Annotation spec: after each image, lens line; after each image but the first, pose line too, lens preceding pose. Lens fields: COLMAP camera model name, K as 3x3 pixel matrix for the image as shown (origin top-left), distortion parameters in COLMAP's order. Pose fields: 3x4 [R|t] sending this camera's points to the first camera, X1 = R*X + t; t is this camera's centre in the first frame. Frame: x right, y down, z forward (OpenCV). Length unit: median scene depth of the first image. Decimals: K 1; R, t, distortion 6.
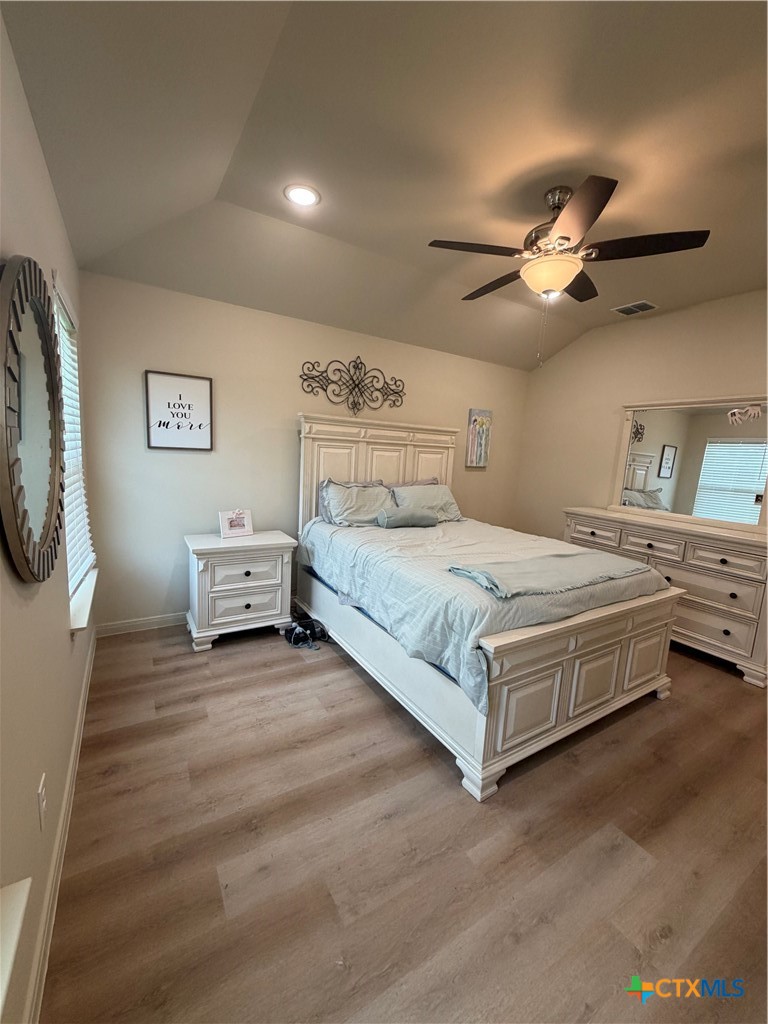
lens RADIAL K [[410.0, 0, 384.7], [0, 410.0, 507.3], [0, 0, 1]] dist [-0.000966, -0.000037]
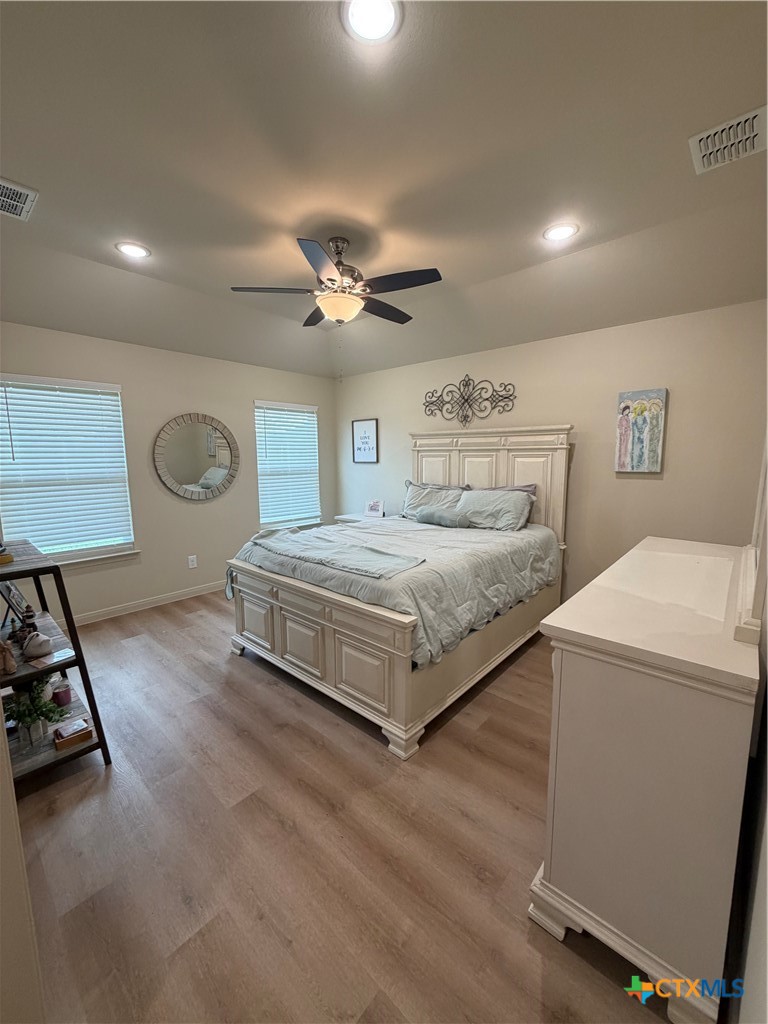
lens RADIAL K [[410.0, 0, 384.7], [0, 410.0, 507.3], [0, 0, 1]] dist [-0.000966, -0.000037]
pose [[0.282025, 0.066542, -0.957097, 0.973298], [-0.110140, 0.993242, 0.036601, -0.022008], [0.953064, 0.095092, 0.287448, 0.493162]]
